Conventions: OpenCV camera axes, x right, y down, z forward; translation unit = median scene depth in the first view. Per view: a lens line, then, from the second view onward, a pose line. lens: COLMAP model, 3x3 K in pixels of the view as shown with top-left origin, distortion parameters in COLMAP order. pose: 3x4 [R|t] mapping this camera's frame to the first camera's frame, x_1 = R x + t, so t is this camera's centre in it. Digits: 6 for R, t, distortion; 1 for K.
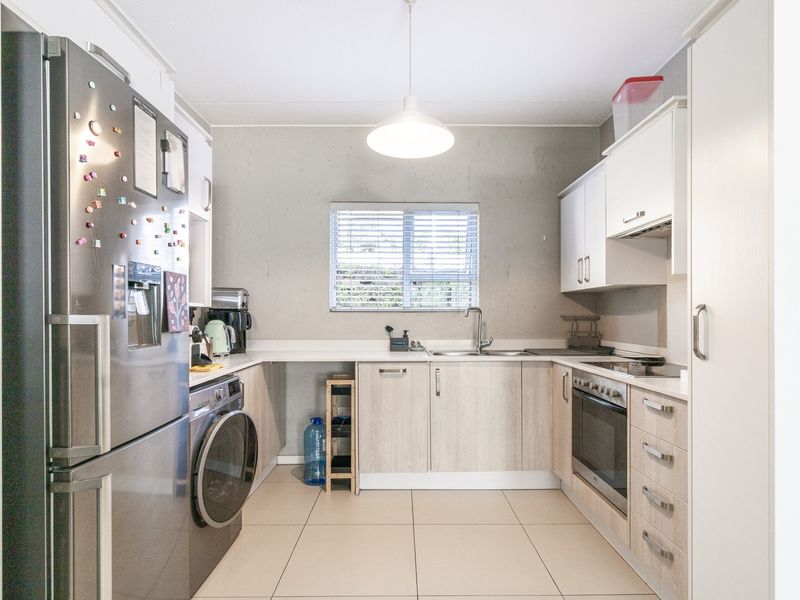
lens RADIAL K [[421.8, 0, 397.4], [0, 421.8, 316.7], [0, 0, 1]] dist [0.002416, 0.001231]
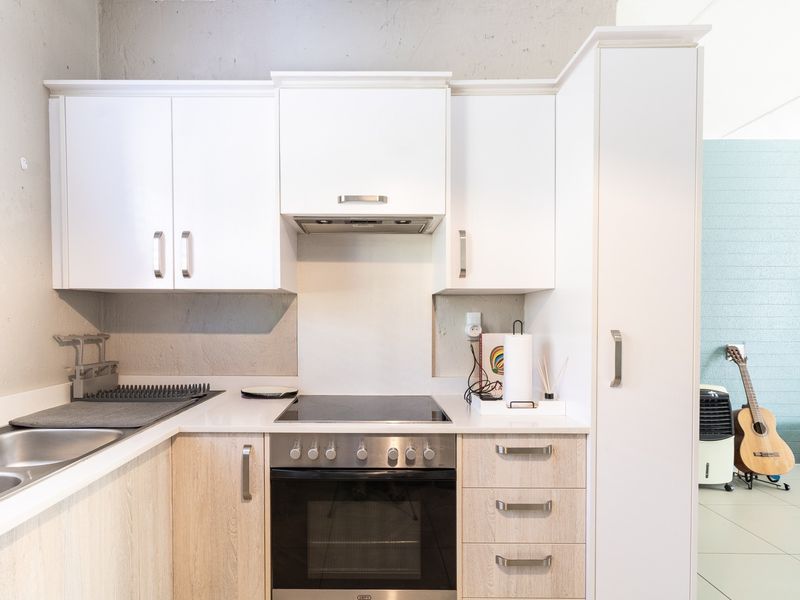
lens RADIAL K [[421.8, 0, 397.4], [0, 421.8, 316.7], [0, 0, 1]] dist [0.002416, 0.001231]
pose [[-0.012191, 0.002054, 0.999924, -0.103381], [-0.000872, 0.999997, -0.002065, -0.024232], [-0.999925, -0.000897, -0.012189, 0.610369]]
